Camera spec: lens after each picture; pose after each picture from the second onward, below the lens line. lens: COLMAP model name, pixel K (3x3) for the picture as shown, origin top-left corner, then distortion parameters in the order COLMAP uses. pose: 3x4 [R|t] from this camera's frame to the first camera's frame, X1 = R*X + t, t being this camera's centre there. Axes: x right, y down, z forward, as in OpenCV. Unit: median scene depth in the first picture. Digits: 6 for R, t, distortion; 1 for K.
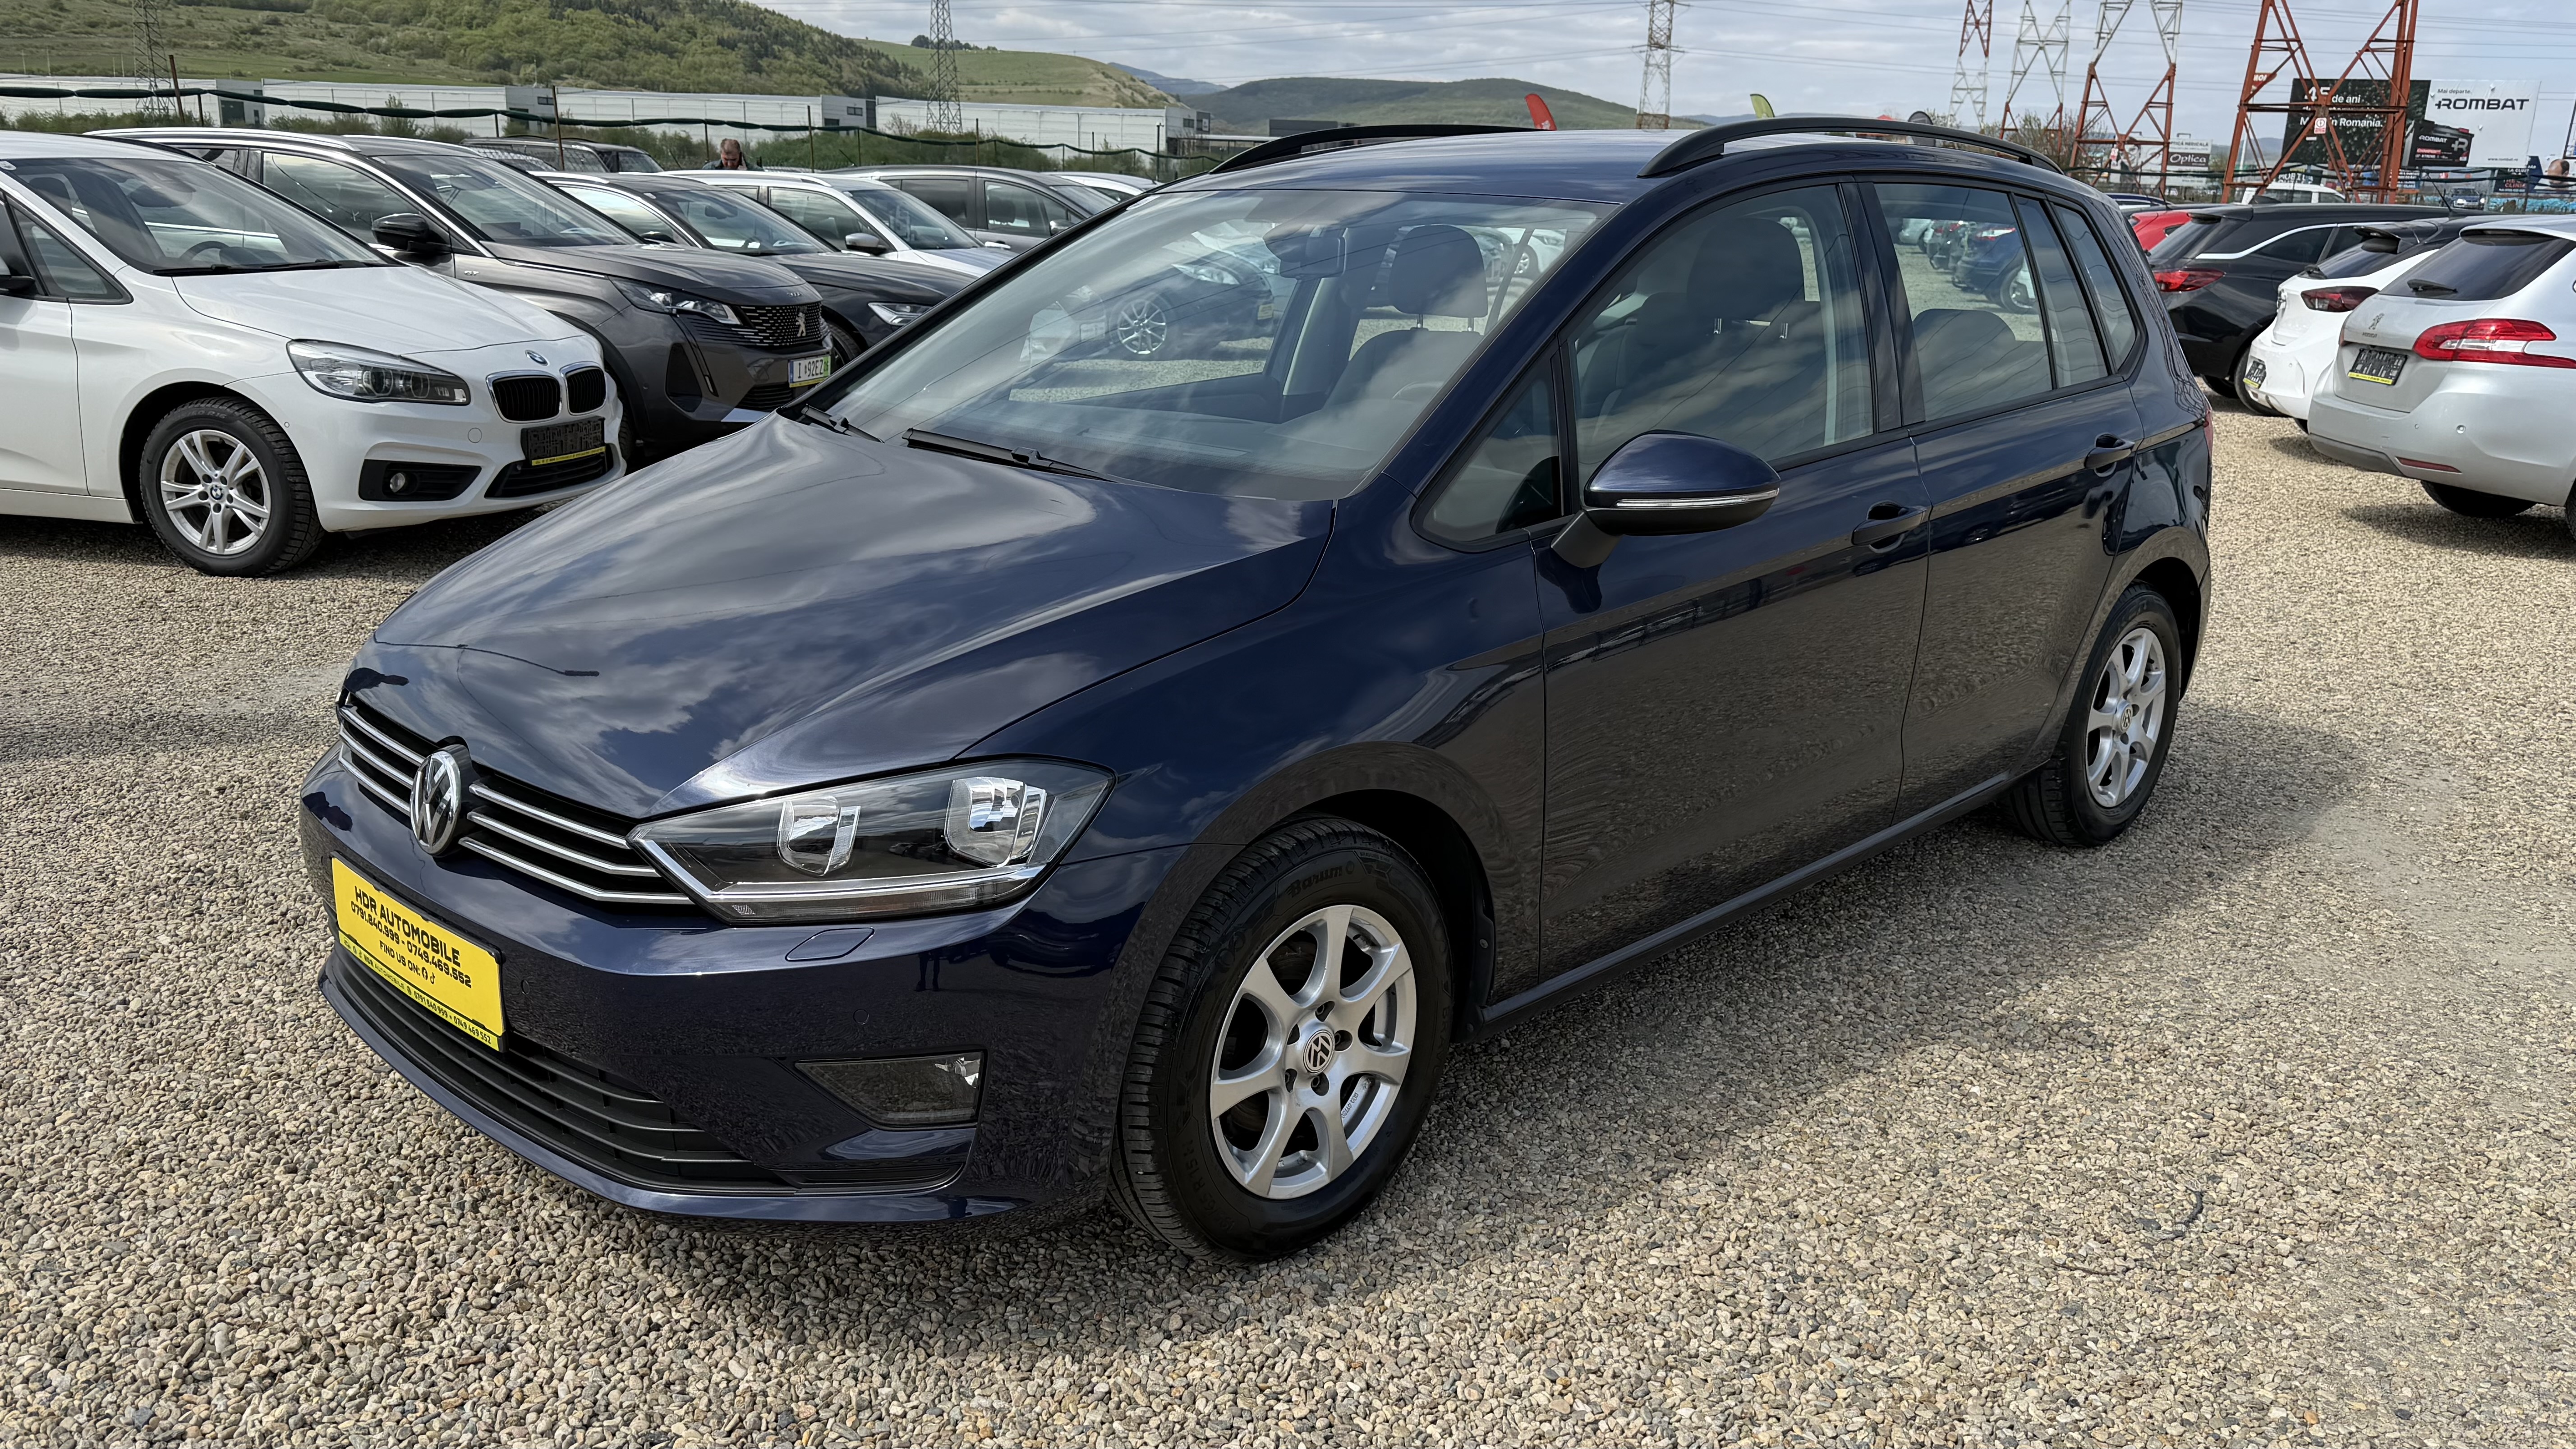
lens RADIAL K [[1968.5, 0, 1288.0], [0, 1968.5, 724.5], [0, 0, 1]] dist [0.040134, -0.088728]
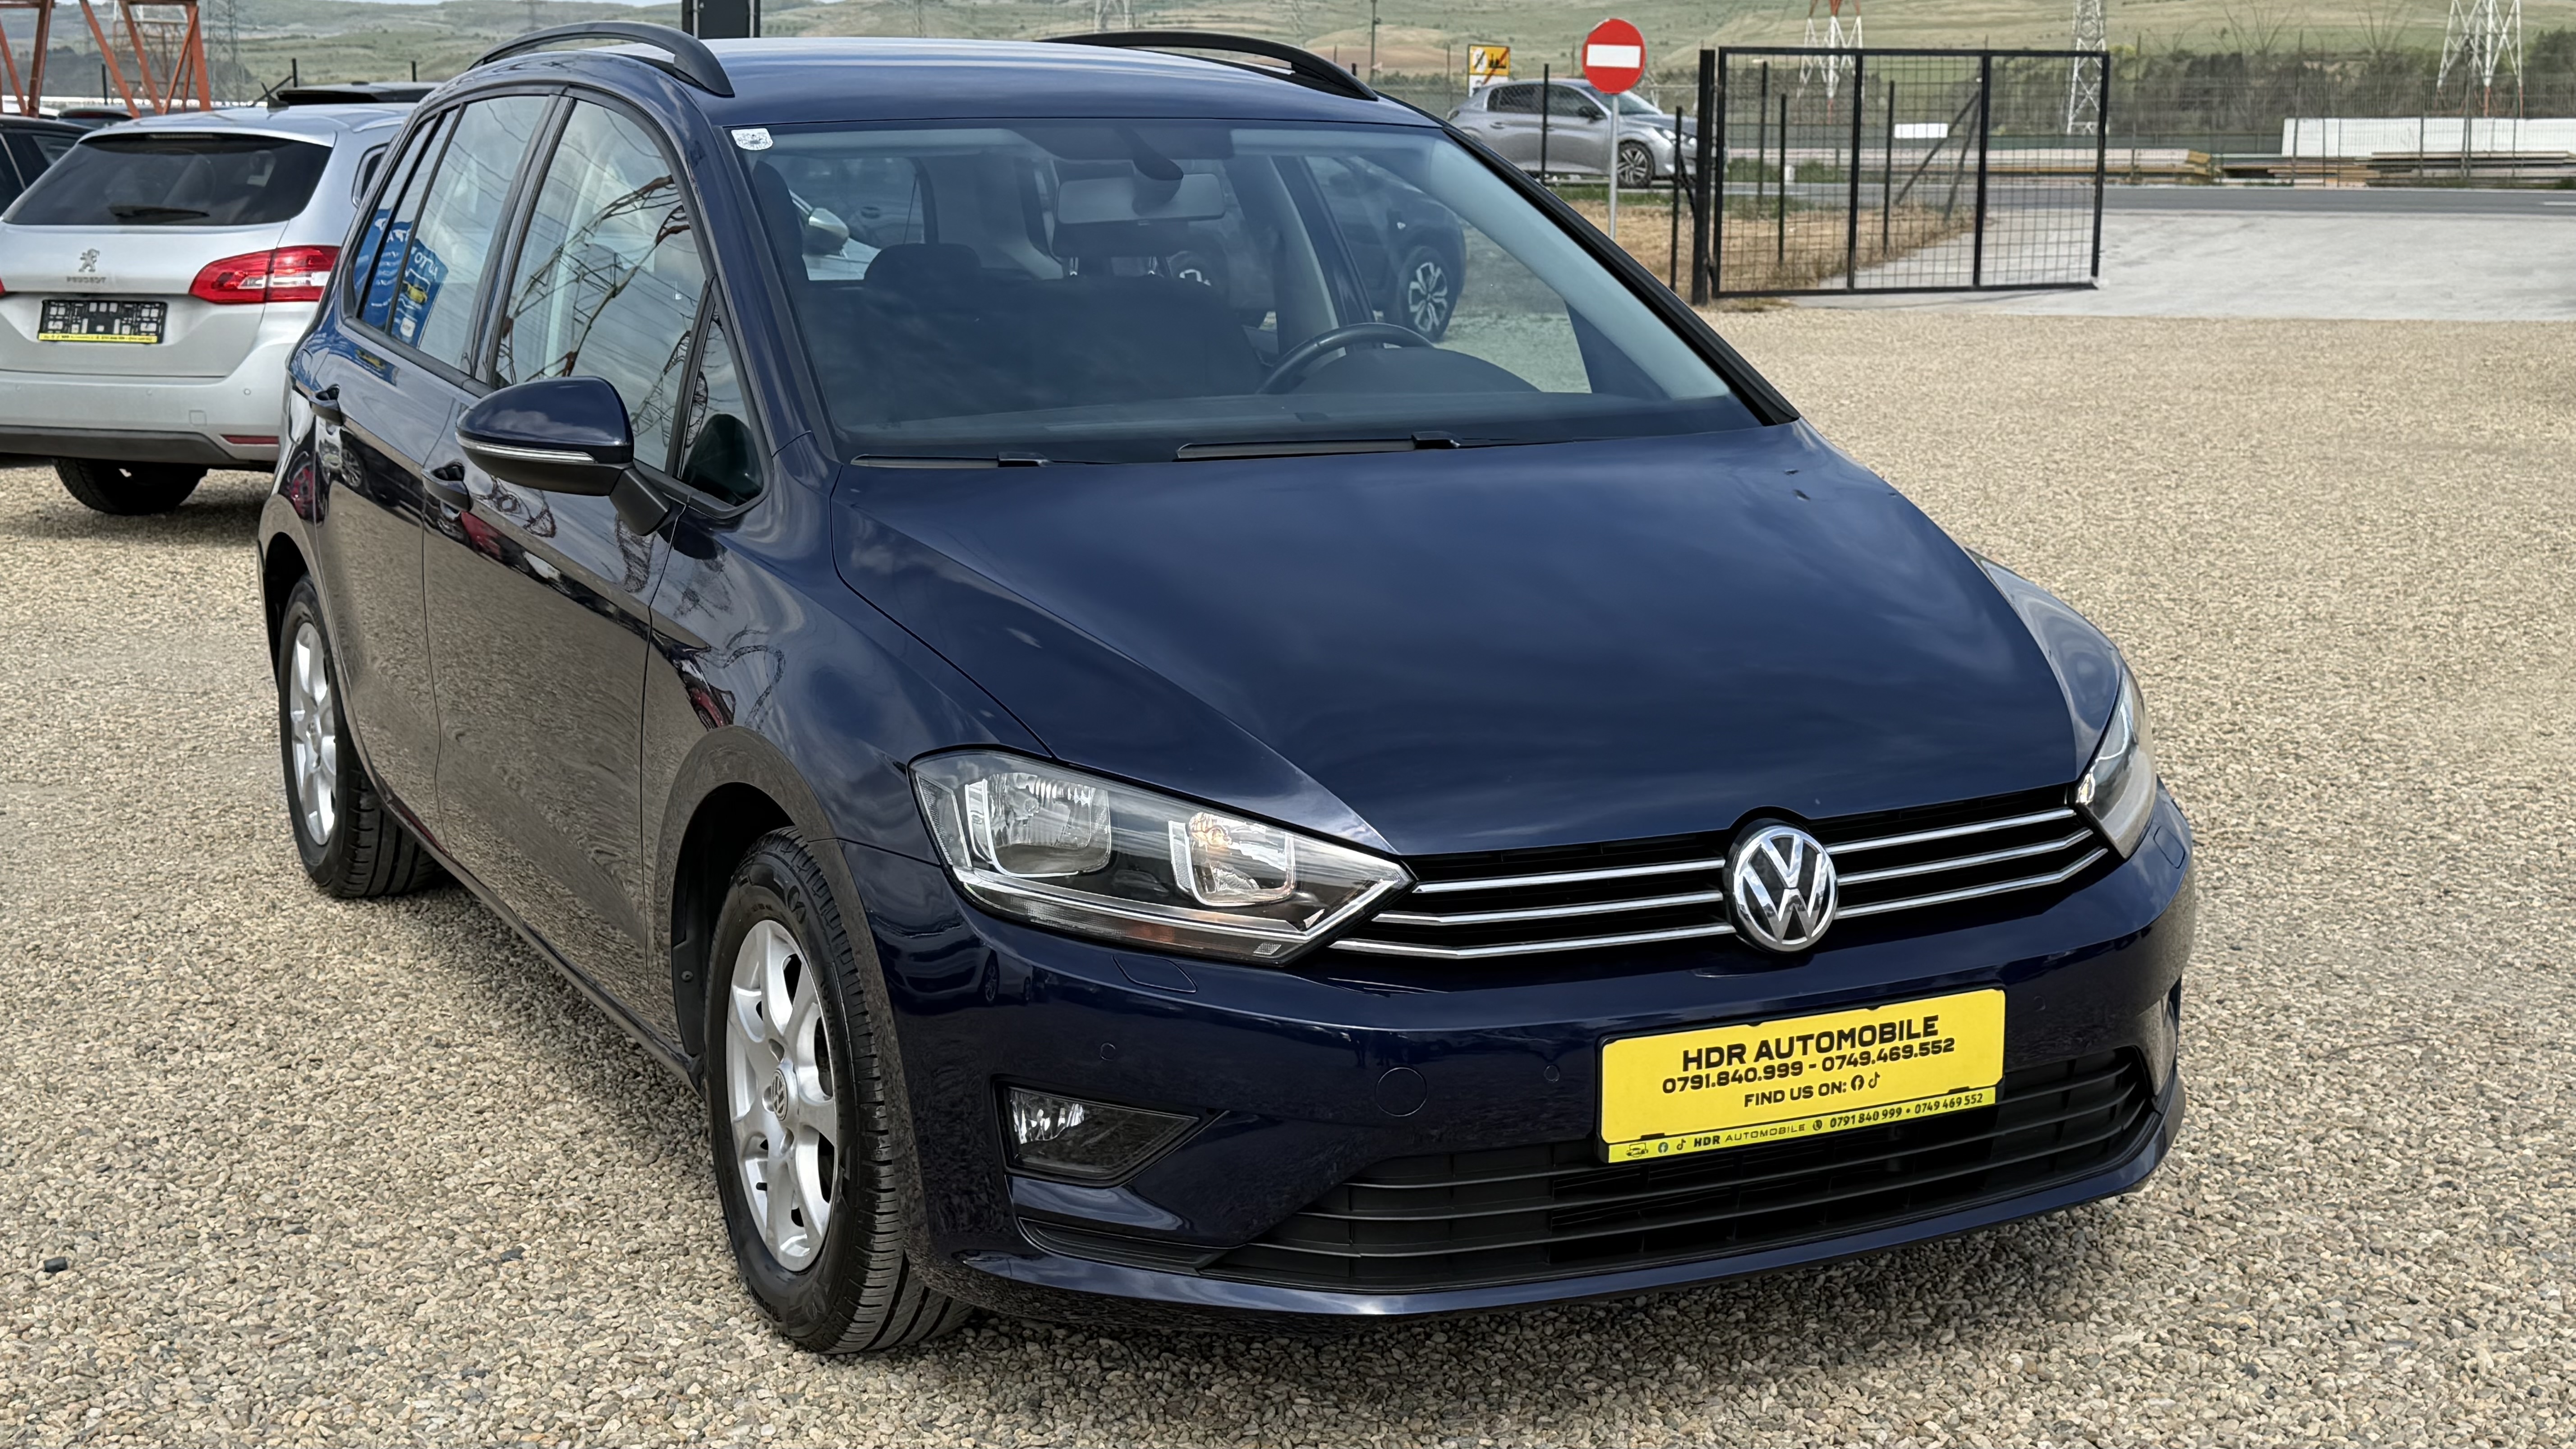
lens RADIAL K [[3527.6, 0, 1288.0], [0, 3527.6, 724.5], [0, 0, 1]] dist [0.020083, -0.669909]
pose [[0.333723, -0.180541, 0.925221, -1.789423], [0.255757, 0.962015, 0.095471, -0.211363], [-0.907313, 0.204771, 0.367222, 0.626766]]
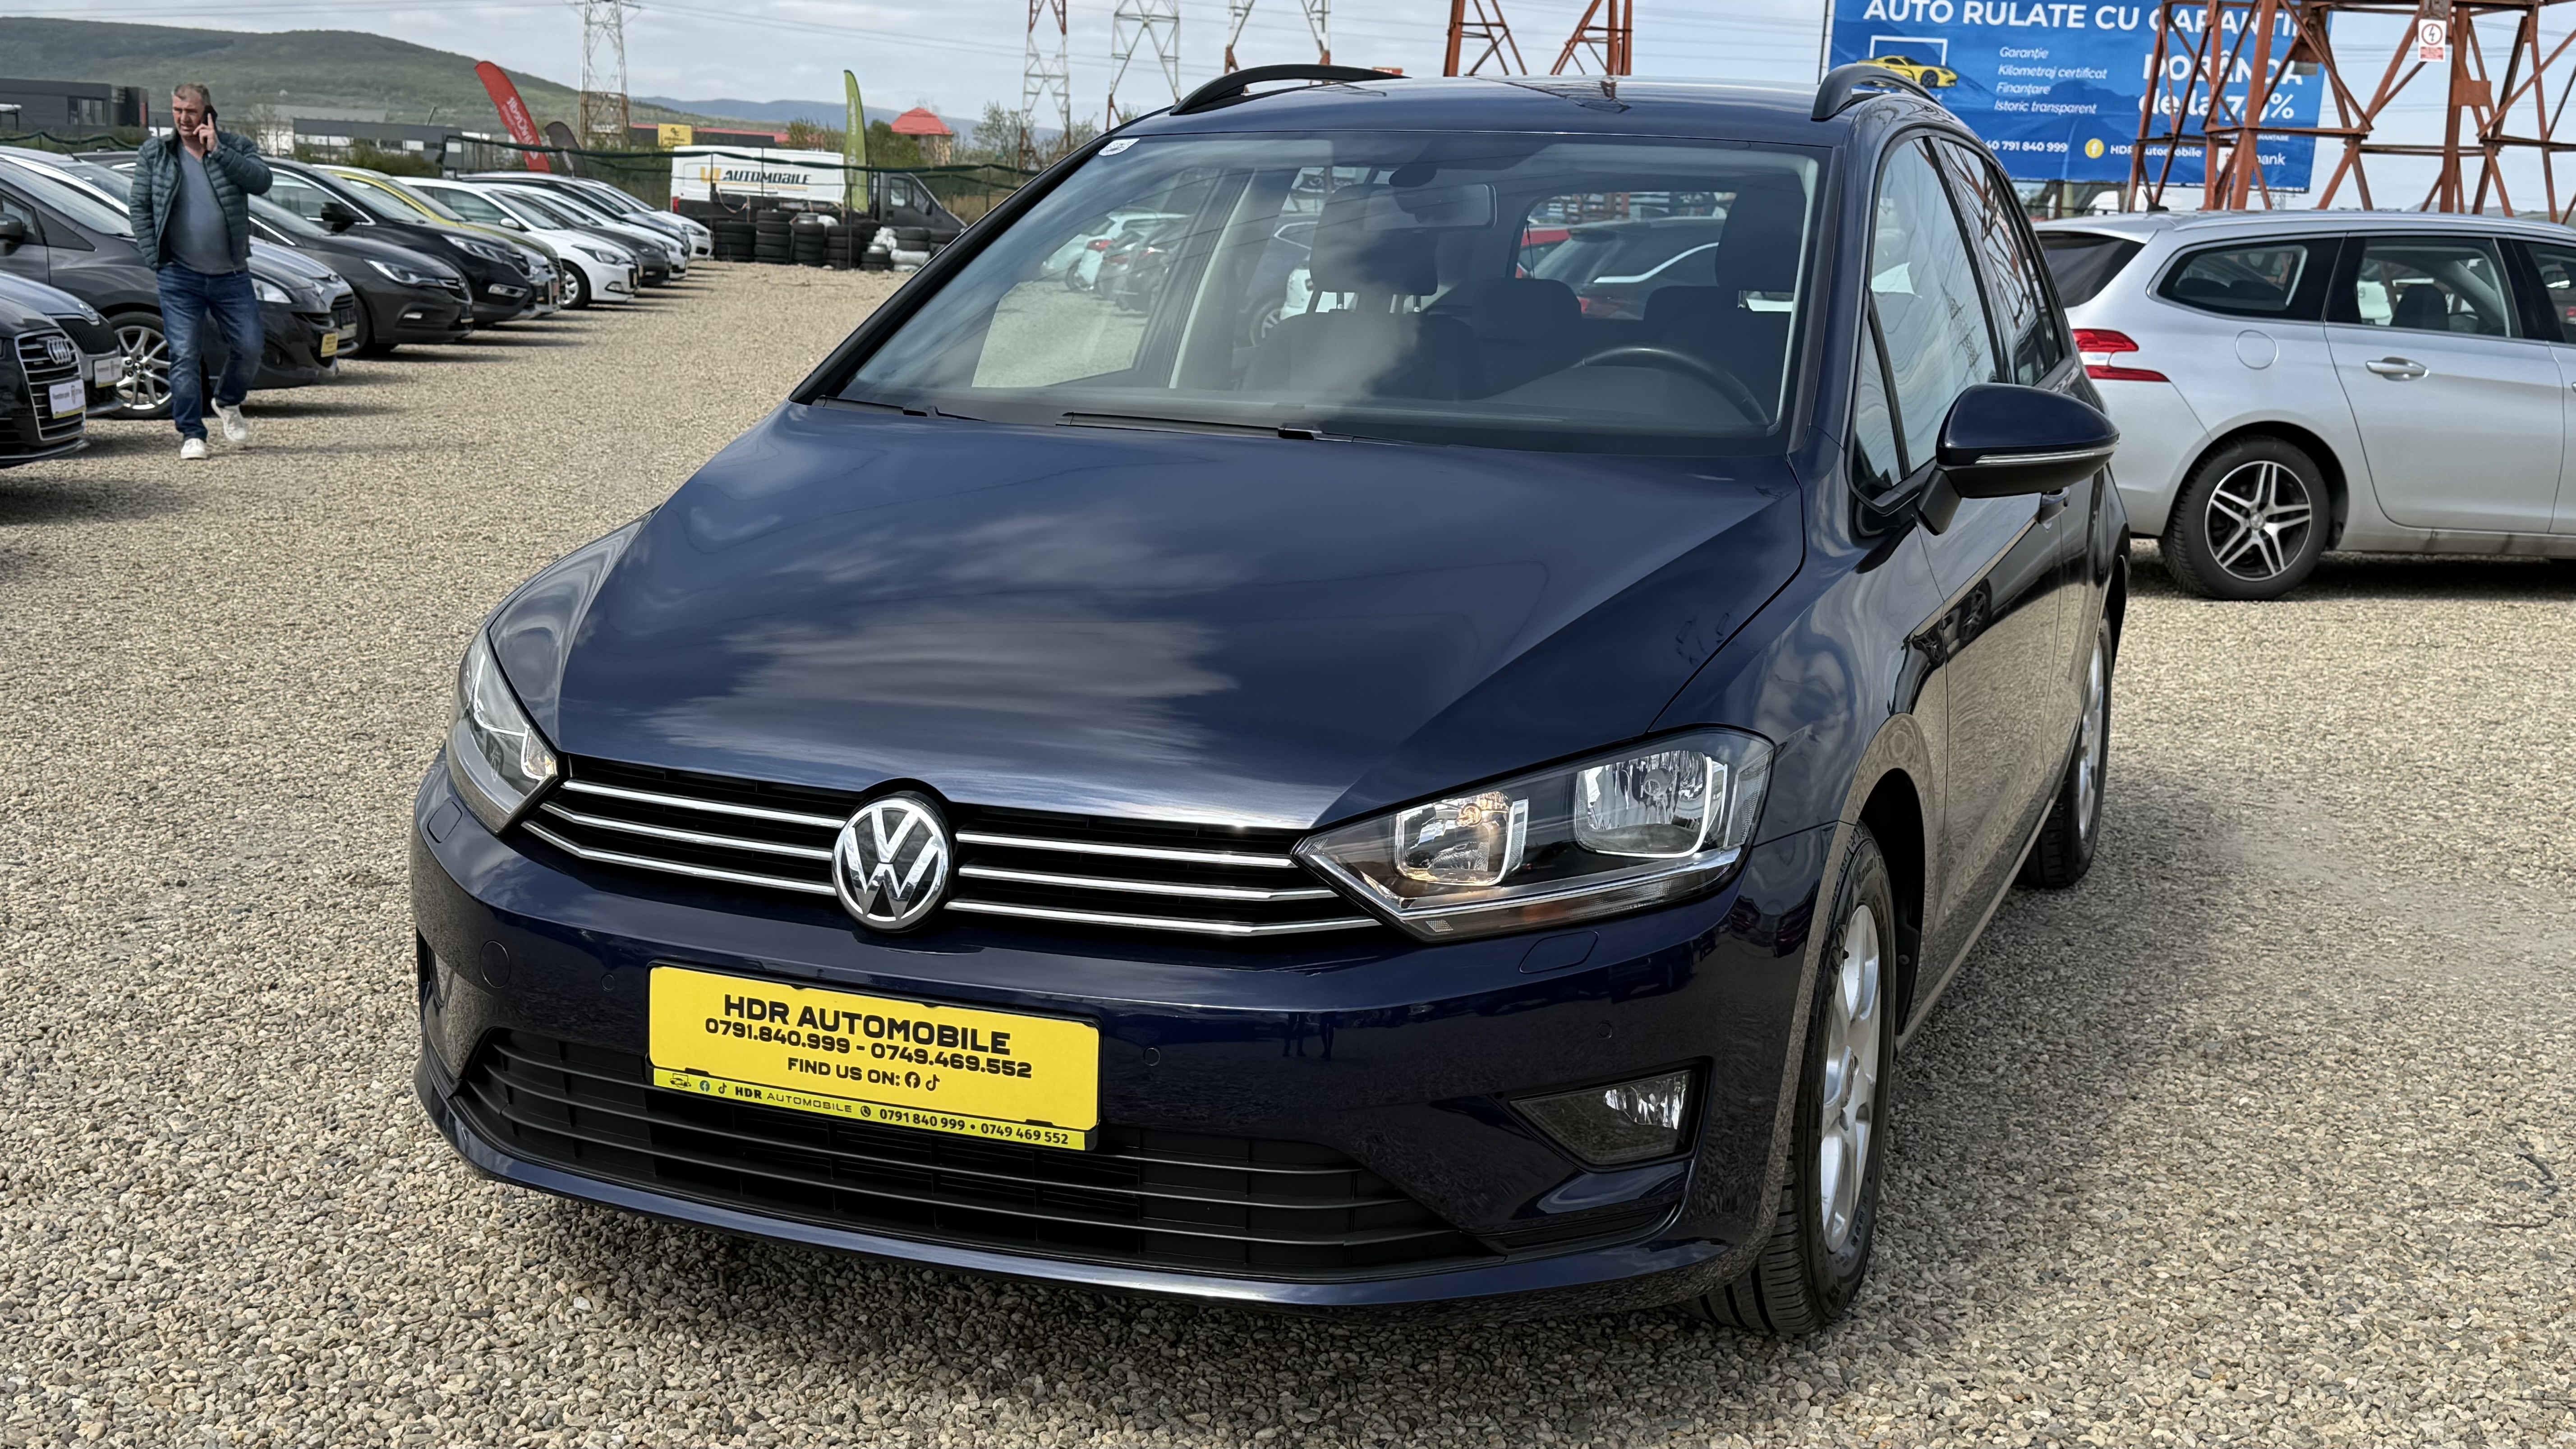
lens RADIAL K [[2870.4, 0, 1288.0], [0, 2870.4, 724.5], [0, 0, 1]] dist [0.080496, -0.007099]
pose [[0.916681, -0.055749, 0.395712, -0.719296], [0.089593, 0.993685, -0.067553, 0.074256], [-0.389447, 0.097378, 0.915887, -0.105289]]
